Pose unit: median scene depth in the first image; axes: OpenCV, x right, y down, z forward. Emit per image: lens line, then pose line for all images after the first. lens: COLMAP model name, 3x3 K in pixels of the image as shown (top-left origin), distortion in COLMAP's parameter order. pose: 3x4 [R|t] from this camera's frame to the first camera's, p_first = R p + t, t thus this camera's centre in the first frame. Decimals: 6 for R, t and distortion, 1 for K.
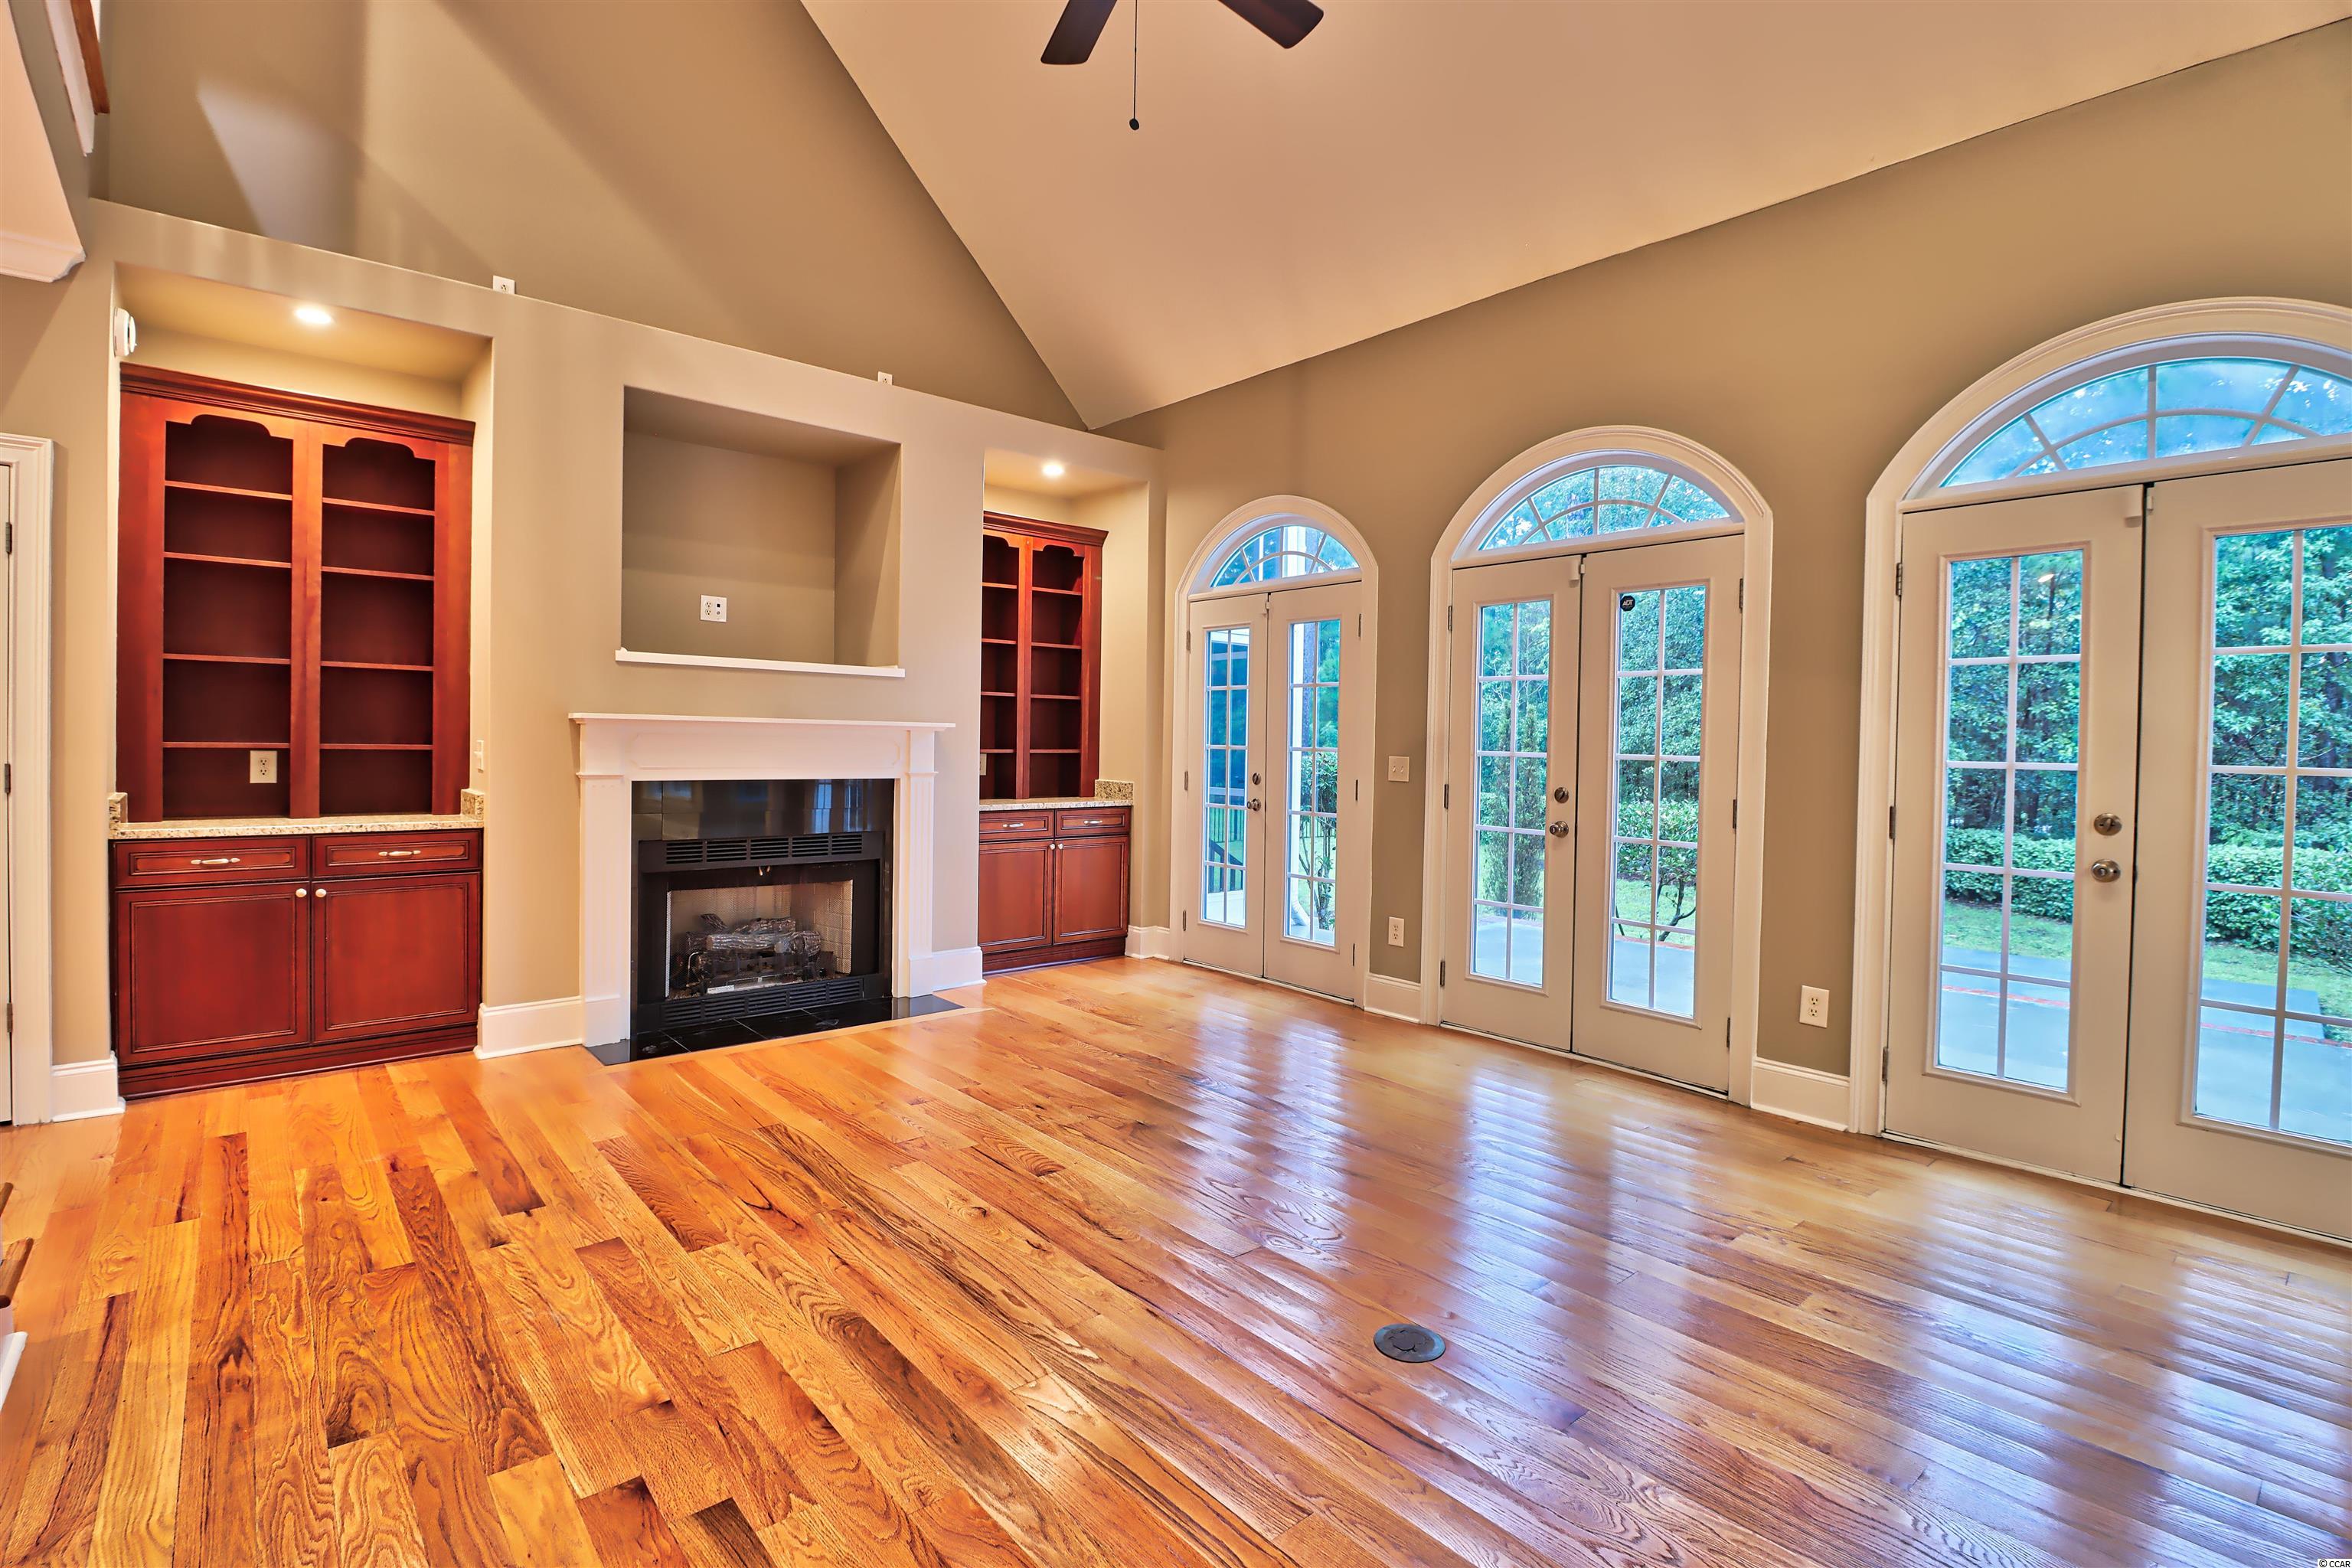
lens RADIAL K [[1089.4, 0, 1175.1], [0, 1089.4, 763.5], [0, 0, 1]] dist [-0.003642, -0.011065]
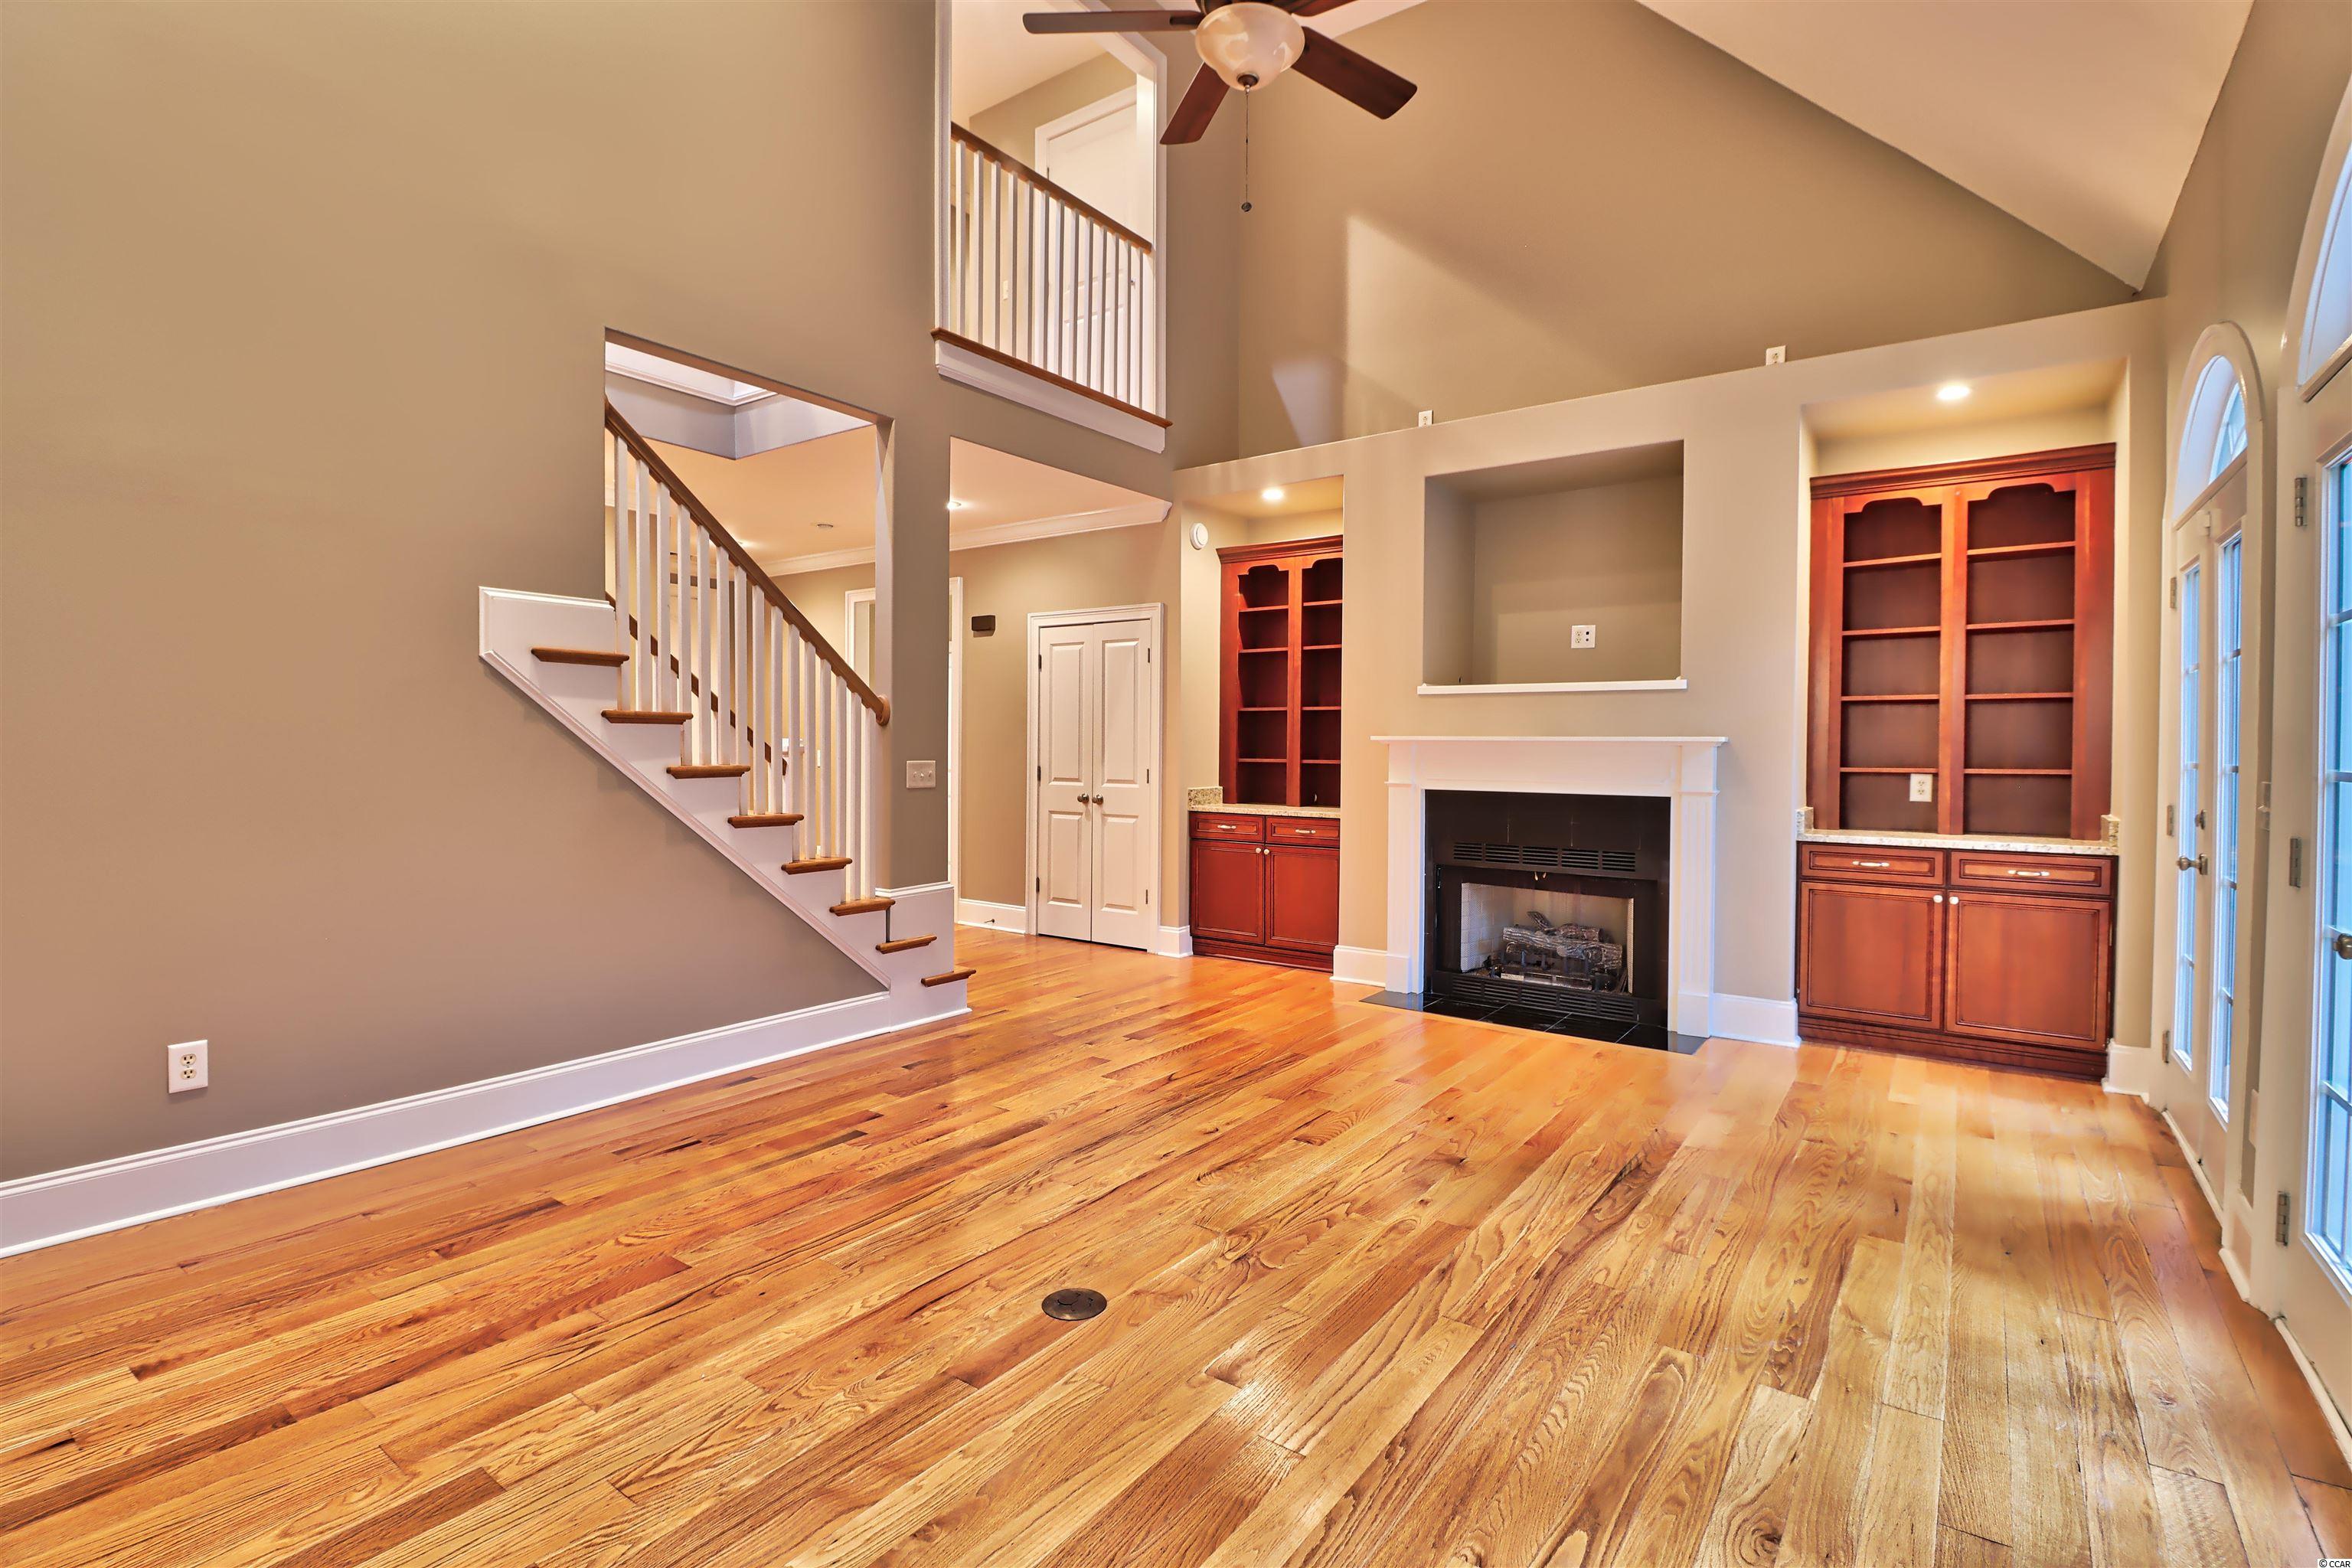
lens RADIAL K [[1089.4, 0, 1166.7], [0, 1089.4, 764.5], [0, 0, 1]] dist [-0.003642, -0.011065]
pose [[0.223018, 0.002647, -0.974811, 0.663449], [-0.021562, 0.999765, -0.002218, -0.003242], [0.974576, 0.021514, 0.223023, 0.428118]]
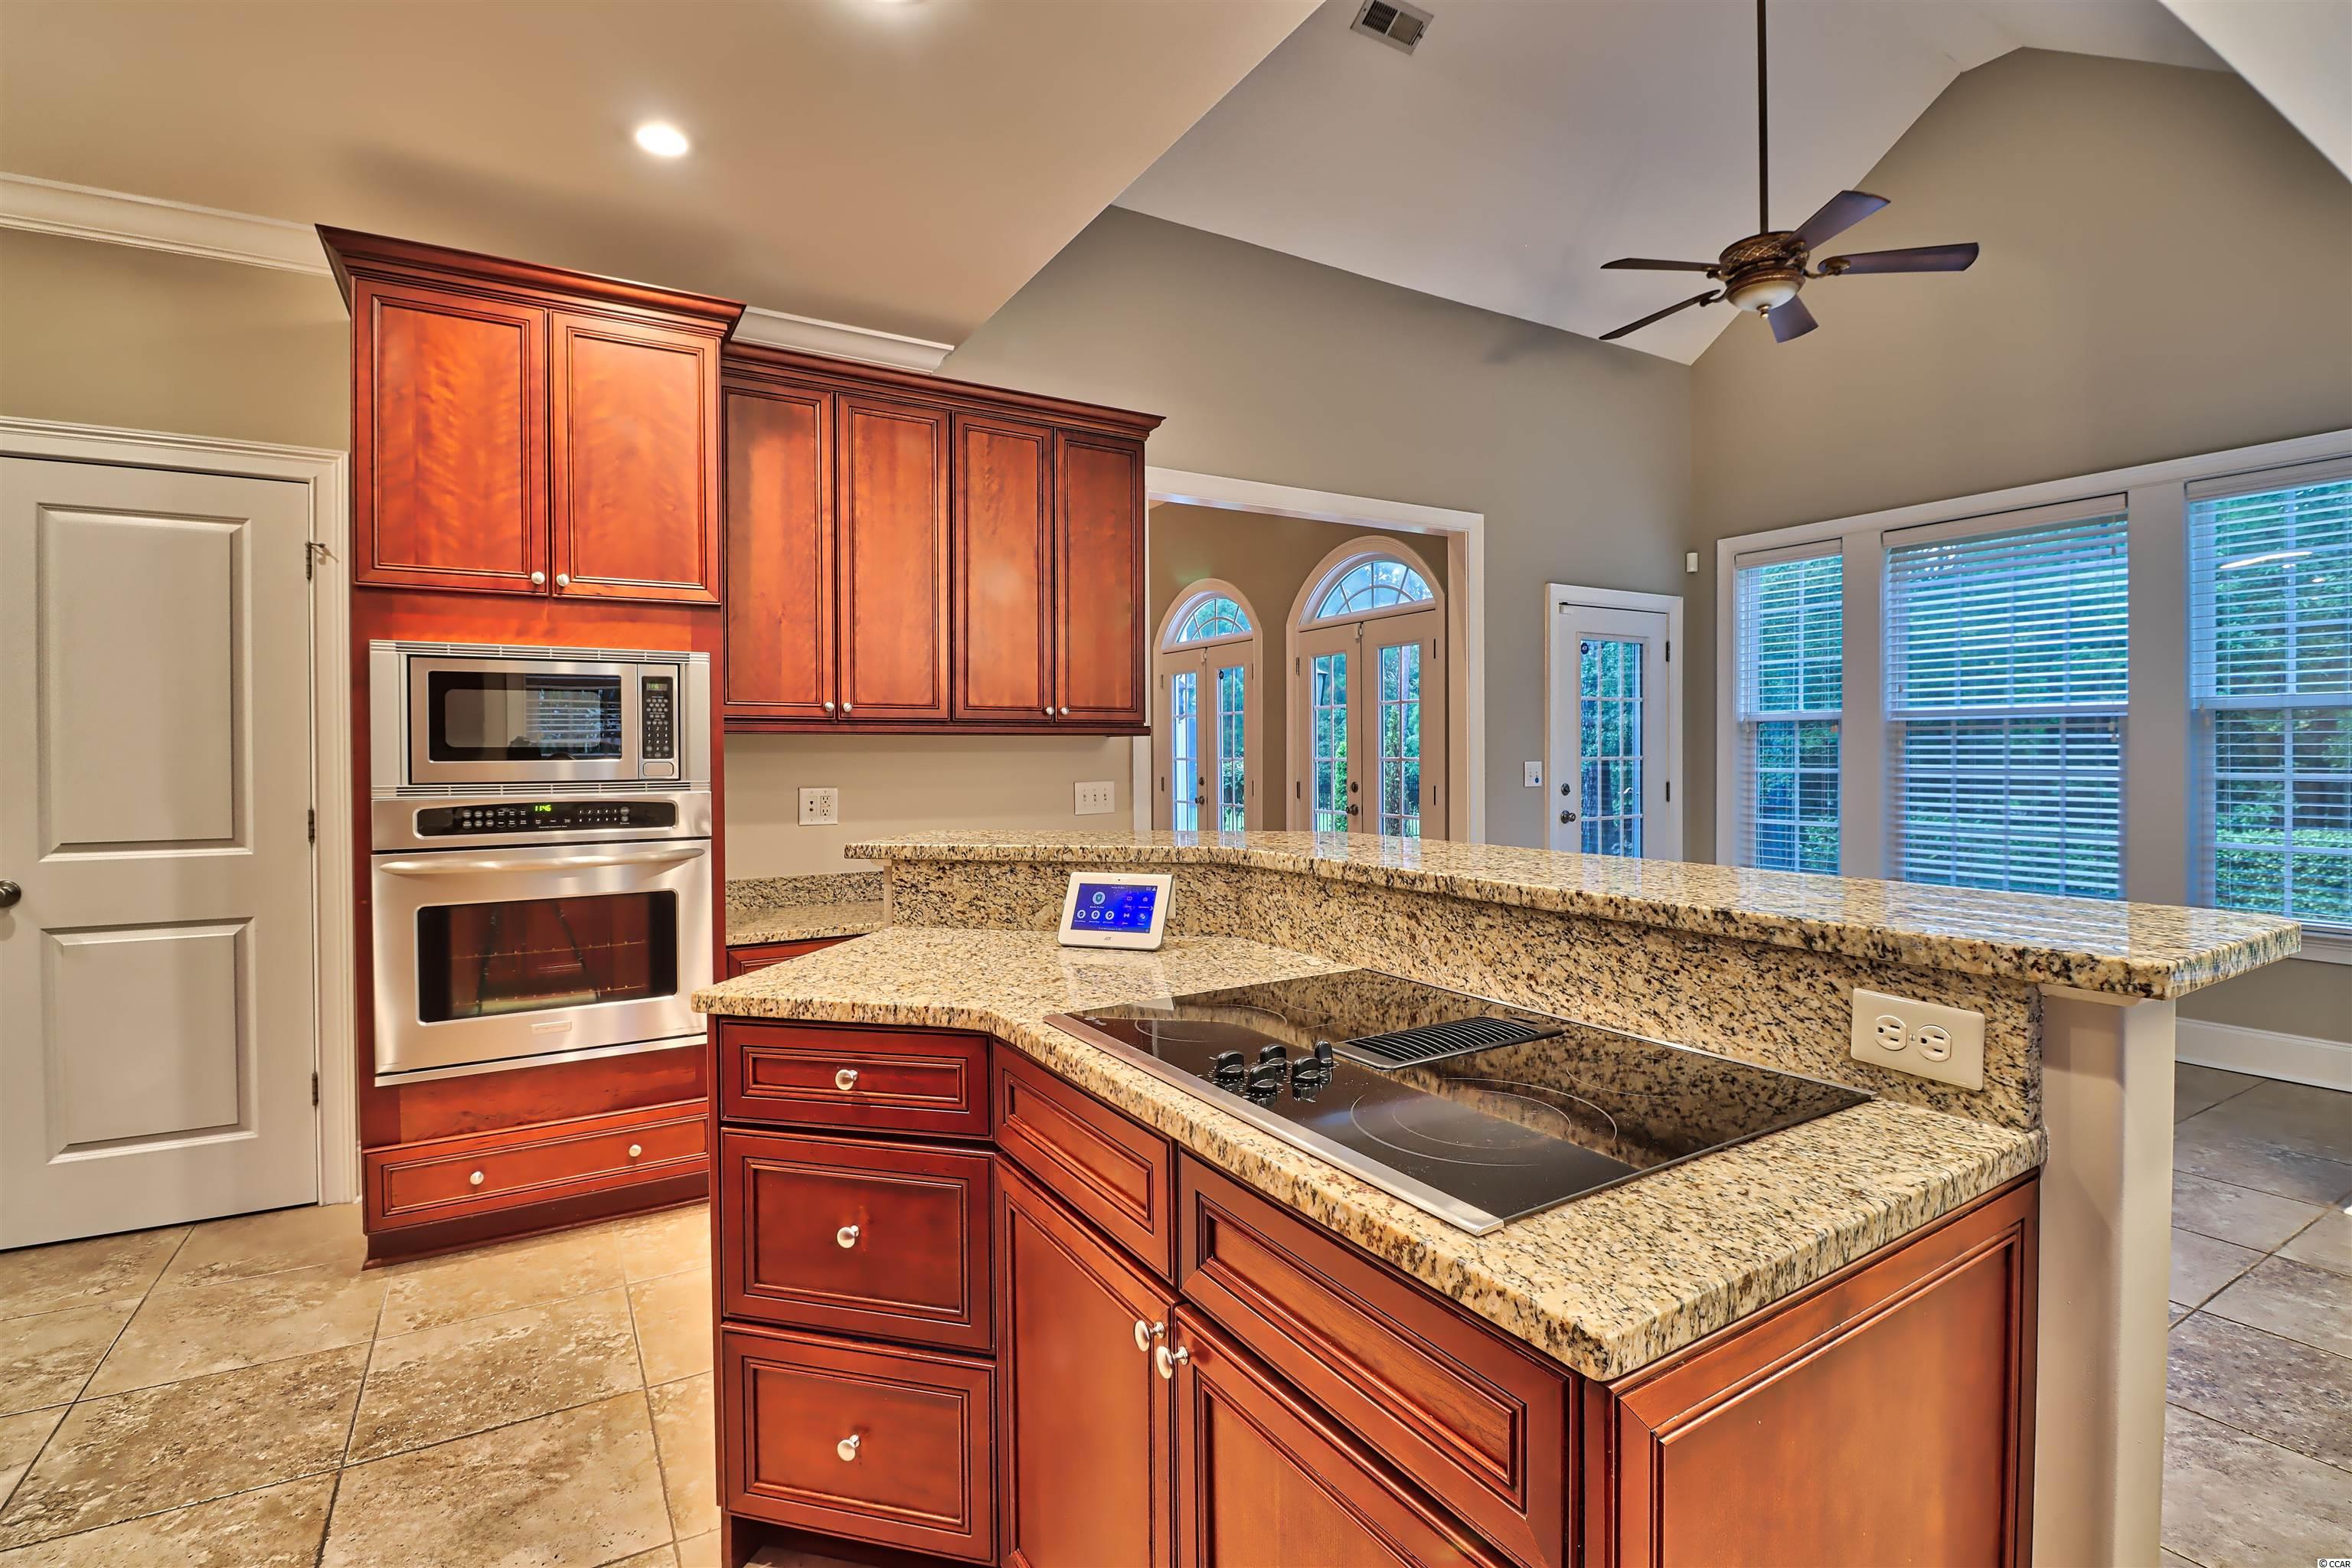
lens RADIAL K [[1089.4, 0, 1182.0], [0, 1089.4, 765.8], [0, 0, 1]] dist [-0.003642, -0.011065]
pose [[0.984723, -0.020292, -0.172943, 0.635796], [0.018227, 0.999742, -0.013524, 0.026992], [0.173173, 0.010165, 0.984839, -0.776267]]
